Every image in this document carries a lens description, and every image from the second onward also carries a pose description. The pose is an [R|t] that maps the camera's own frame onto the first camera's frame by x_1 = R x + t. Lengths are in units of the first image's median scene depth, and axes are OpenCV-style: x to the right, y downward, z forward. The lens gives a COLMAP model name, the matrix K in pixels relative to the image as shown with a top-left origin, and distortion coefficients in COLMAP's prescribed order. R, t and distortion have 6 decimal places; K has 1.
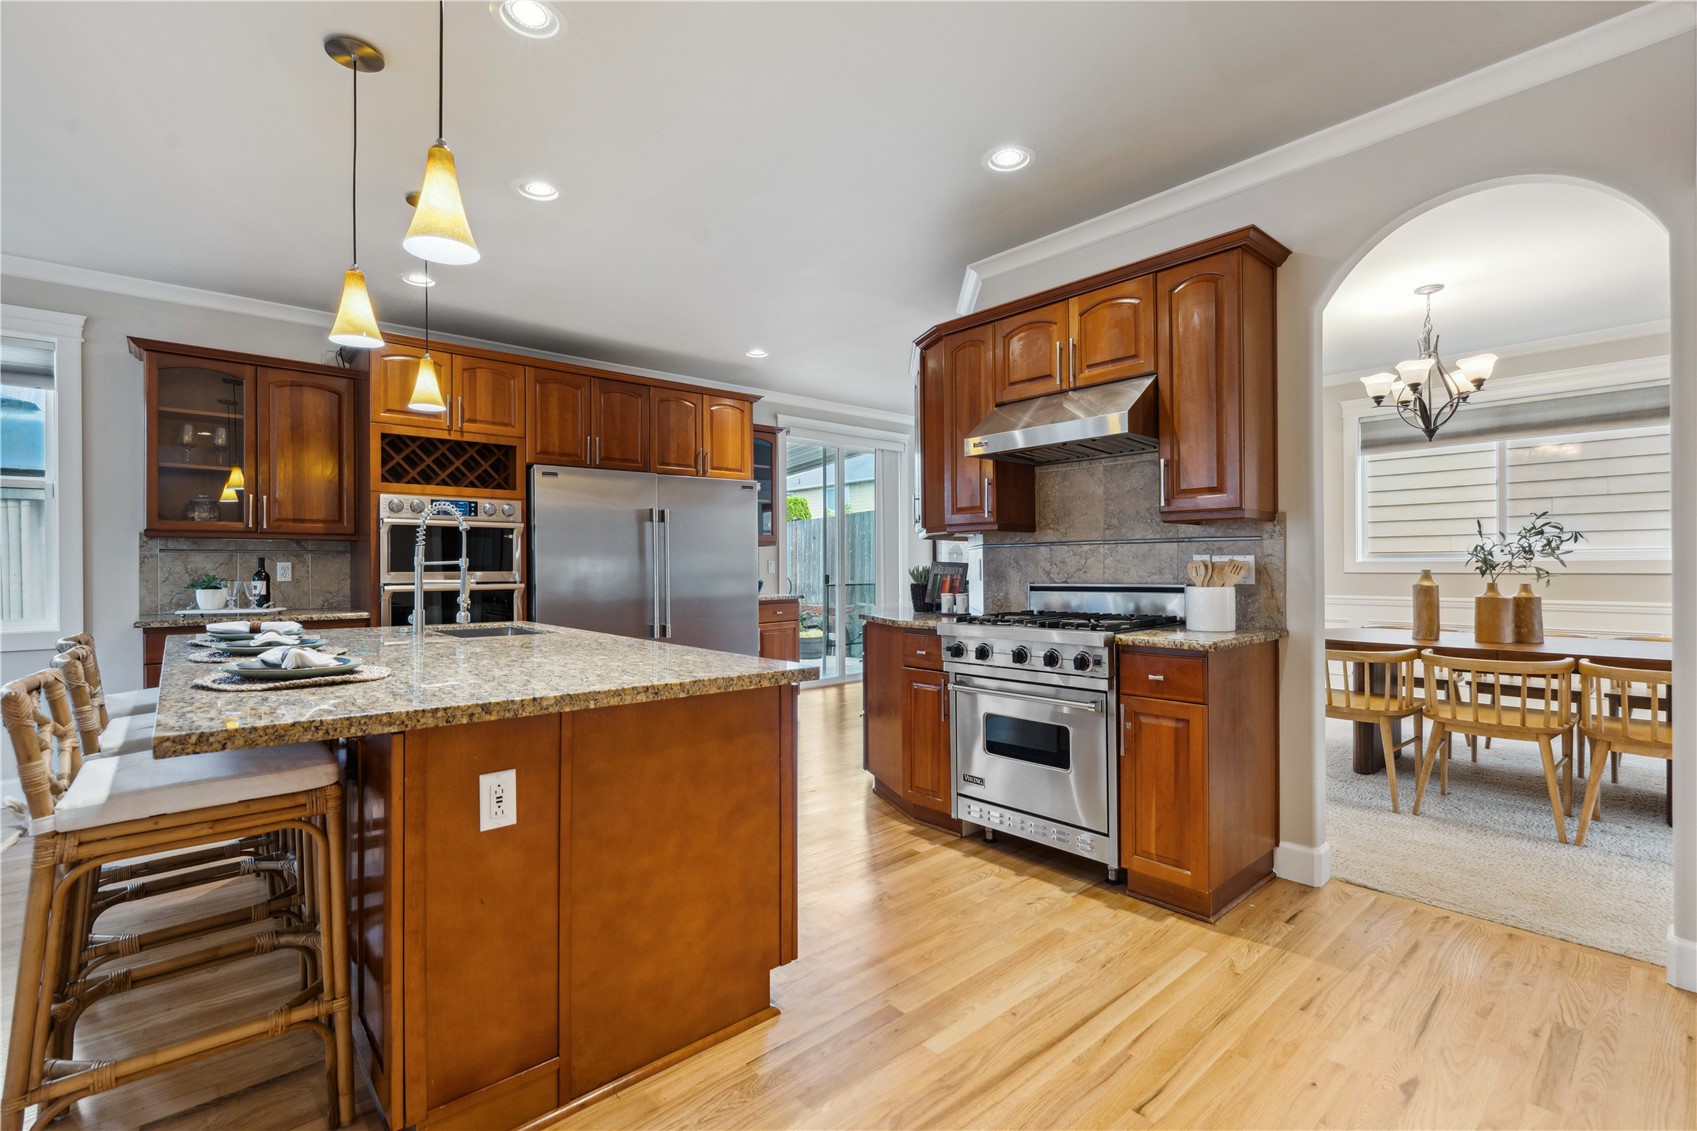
lens RADIAL K [[765.1, 0, 848.5], [0, 765.1, 565.5], [0, 0, 1]] dist [-0.000491, 0.000129]
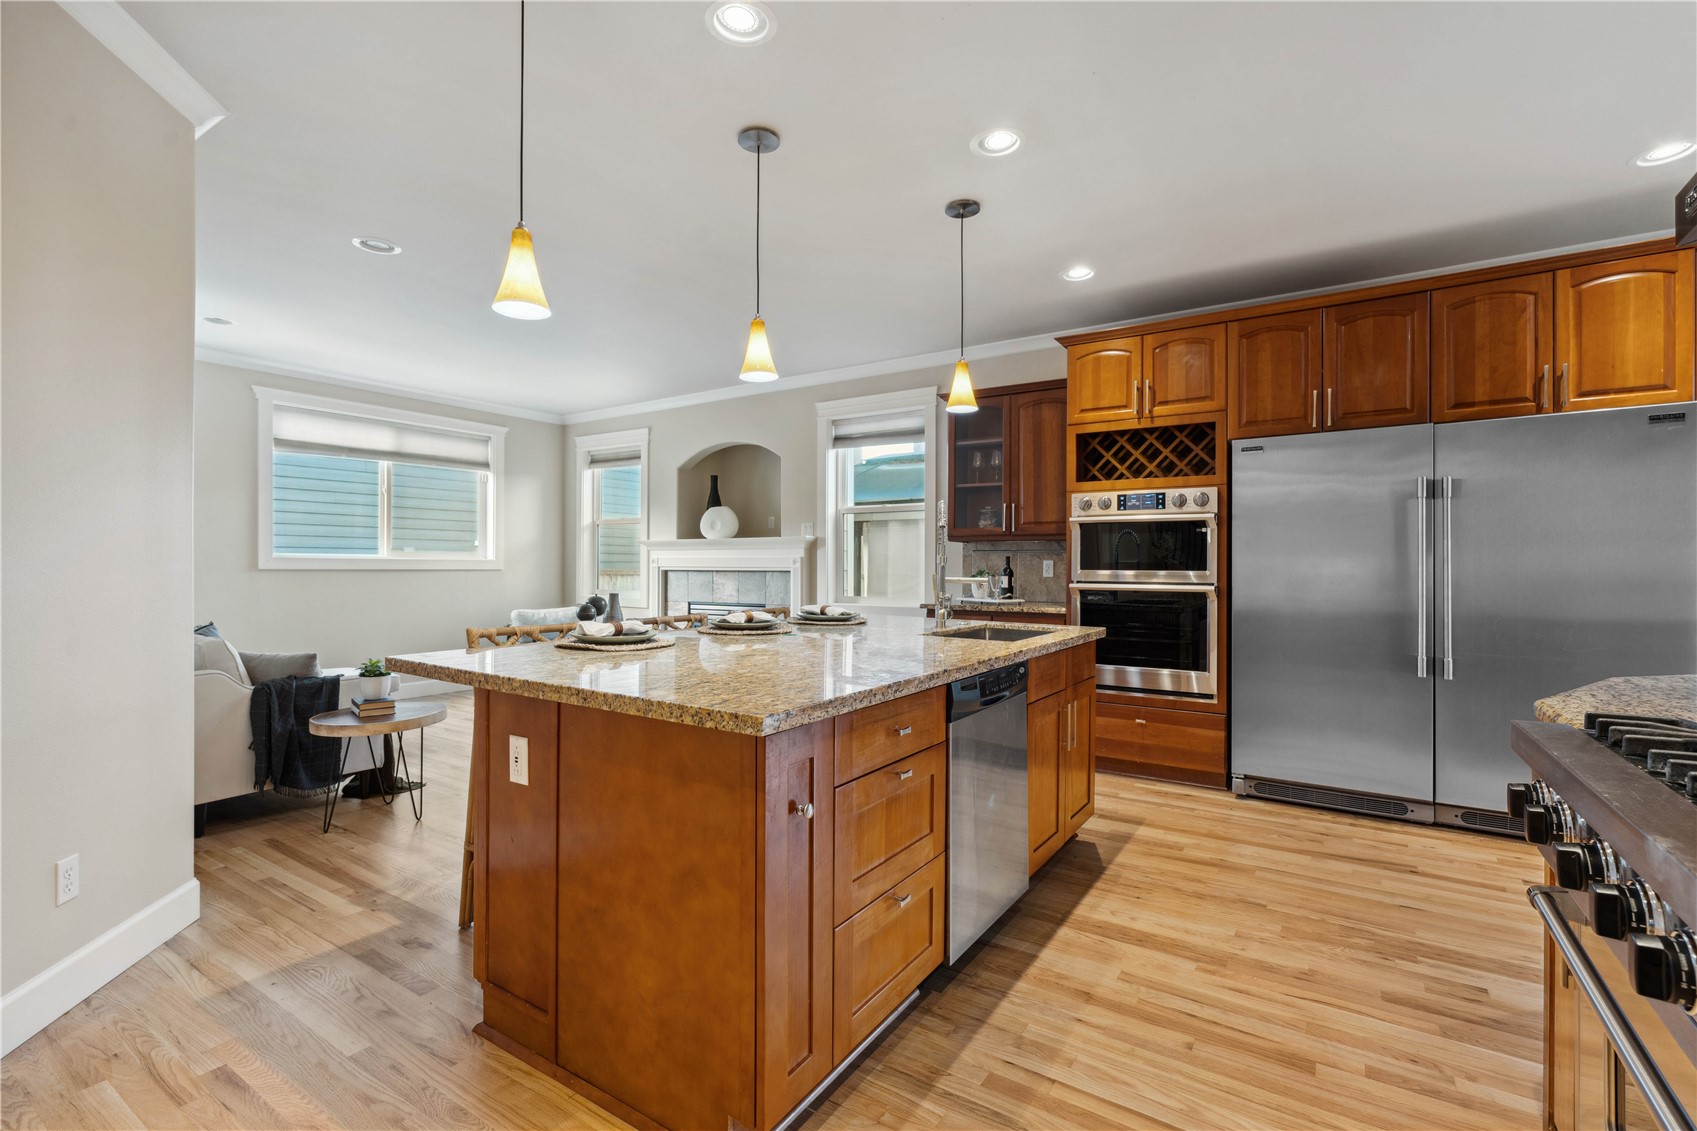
lens RADIAL K [[765.1, 0, 848.5], [0, 765.1, 565.5], [0, 0, 1]] dist [-0.000491, 0.000129]
pose [[0.265080, 0.005934, -0.964208, 0.282595], [-0.004423, 0.999978, 0.004938, -0.000835], [0.964216, 0.002956, 0.265100, 0.409217]]
